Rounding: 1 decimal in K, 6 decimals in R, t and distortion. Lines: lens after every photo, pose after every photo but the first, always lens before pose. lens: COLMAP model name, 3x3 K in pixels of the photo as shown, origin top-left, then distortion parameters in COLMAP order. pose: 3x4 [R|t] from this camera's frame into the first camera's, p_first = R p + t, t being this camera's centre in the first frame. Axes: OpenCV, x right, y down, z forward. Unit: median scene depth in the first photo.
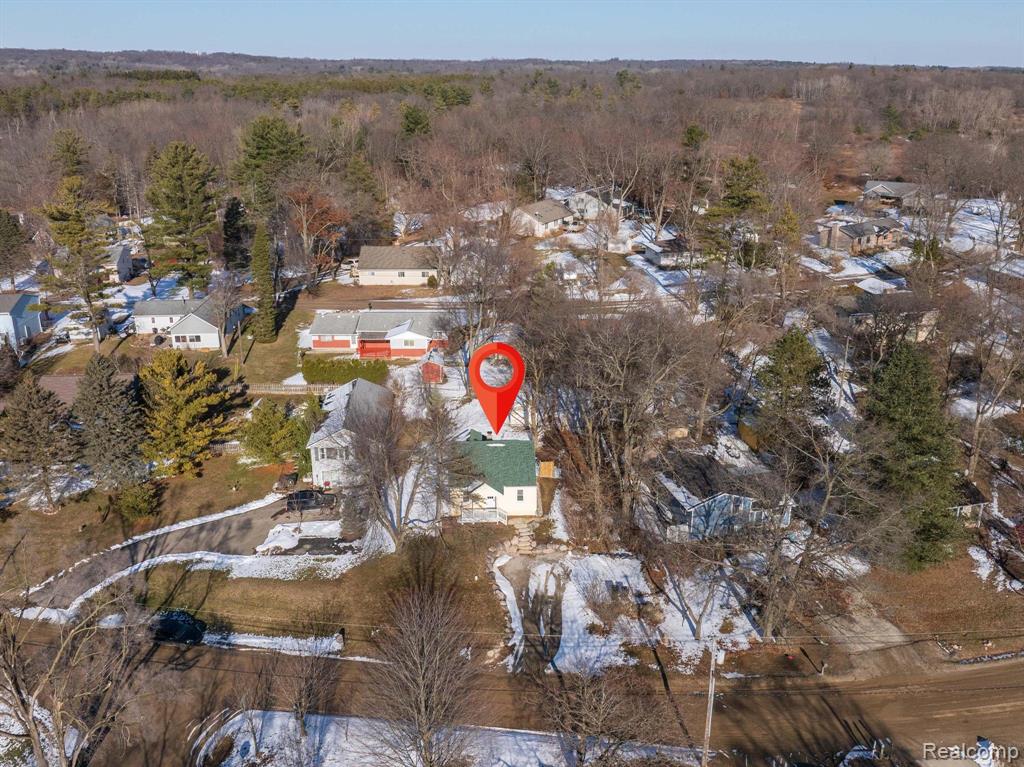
lens RADIAL K [[828.0, 0, 513.4], [0, 828.0, 377.2], [0, 0, 1]] dist [-0.032318, -0.013565]
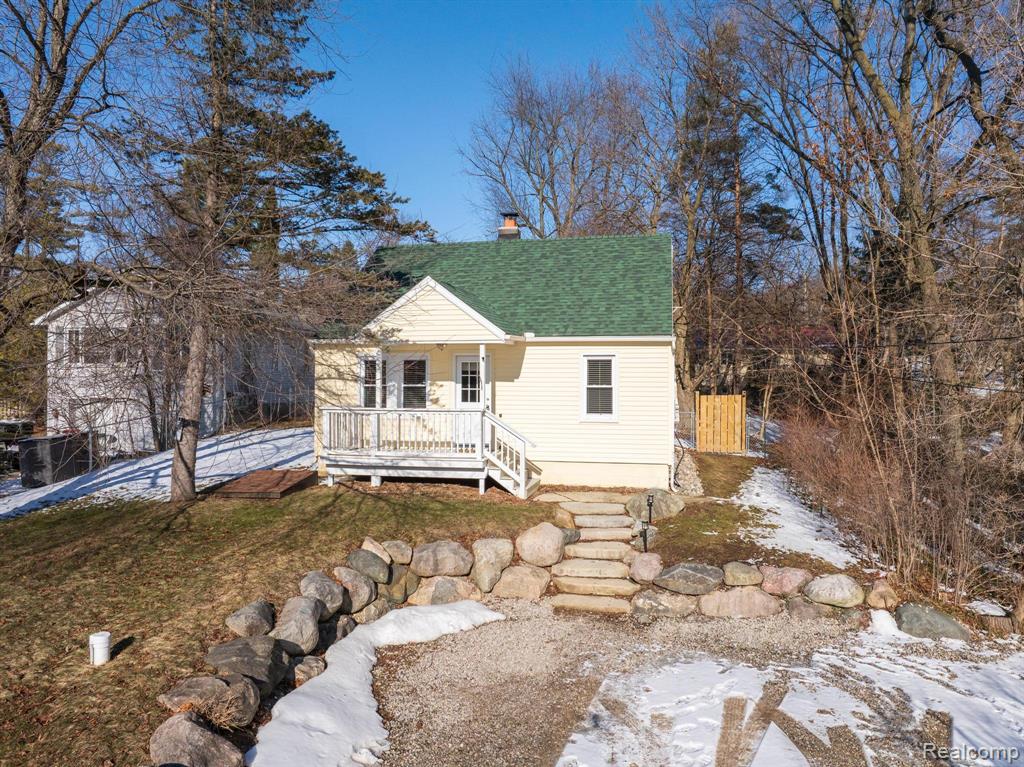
lens RADIAL K [[719.8, 0, 511.6], [0, 719.8, 385.7], [0, 0, 1]] dist [-0.041626, 0.008128]
pose [[0.971215, 0.000441, -0.238203, 0.033334], [-0.086612, 0.932206, -0.351413, 0.223524], [0.221899, 0.361929, 0.905411, 0.852103]]
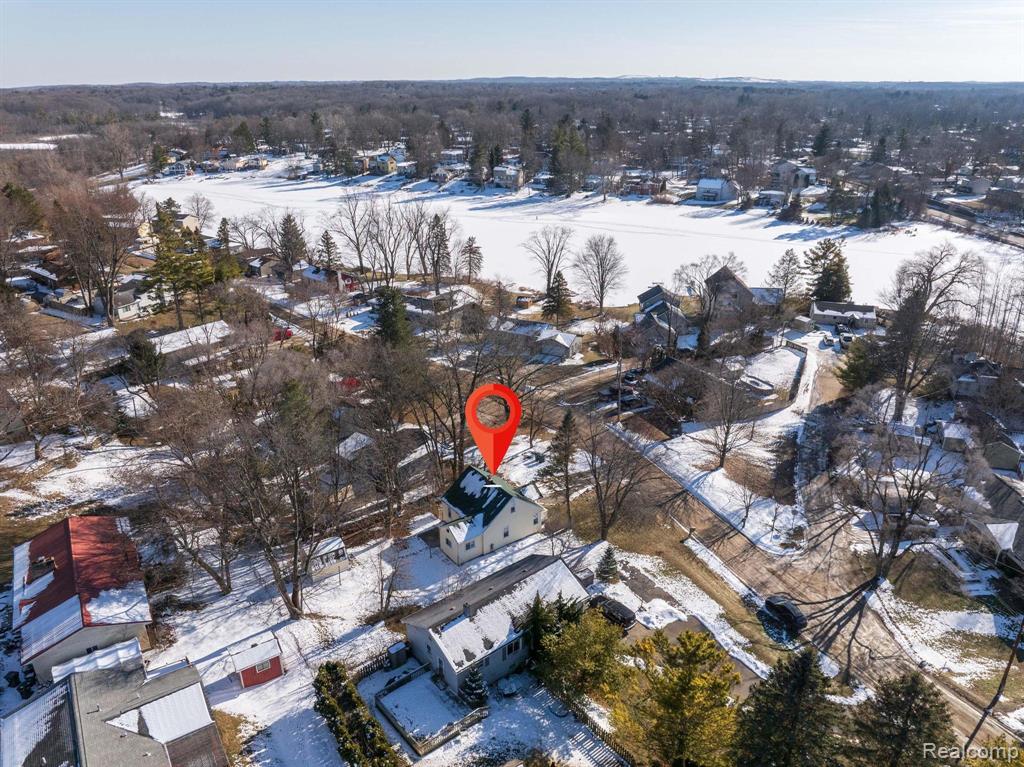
lens RADIAL K [[719.8, 0, 515.2], [0, 719.8, 381.6], [0, 0, 1]] dist [-0.041626, 0.008128]
pose [[-0.582791, -0.309170, 0.751511, -0.778563], [0.294279, 0.781732, 0.549814, -0.584241], [-0.757466, 0.541581, -0.364604, 1.347631]]
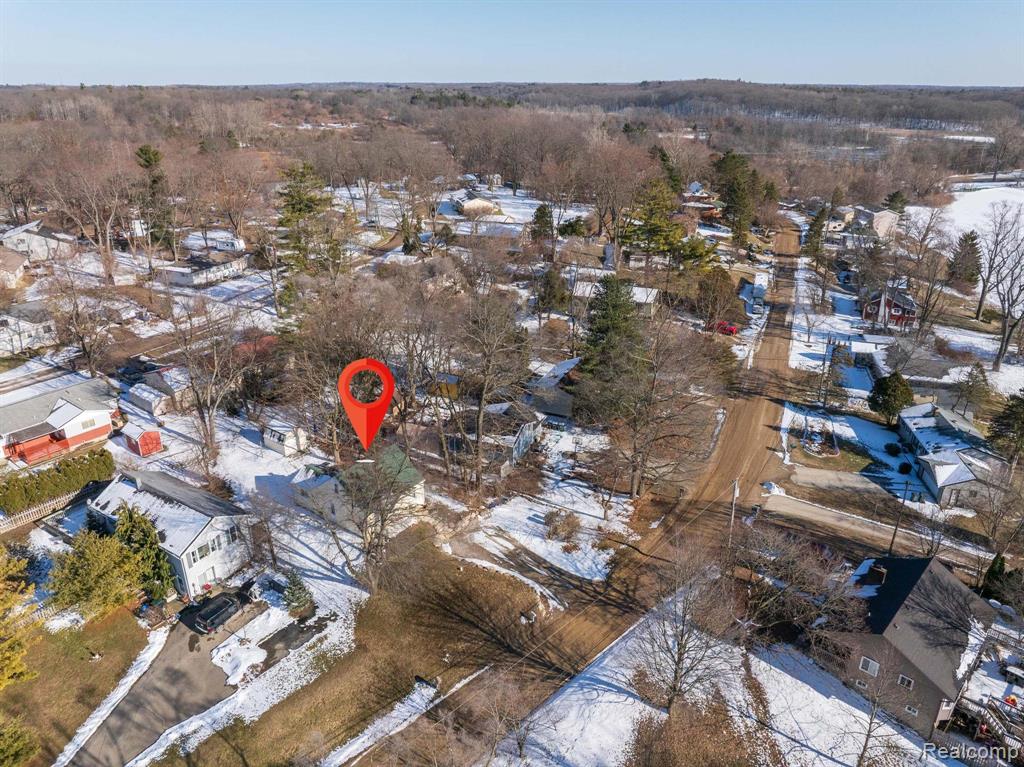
lens RADIAL K [[719.8, 0, 515.8], [0, 719.8, 388.3], [0, 0, 1]] dist [-0.041626, 0.008128]
pose [[0.592566, -0.316678, 0.740662, -0.586090], [0.285269, 0.942391, 0.174700, -0.115890], [-0.753317, 0.107767, 0.648768, 0.293251]]
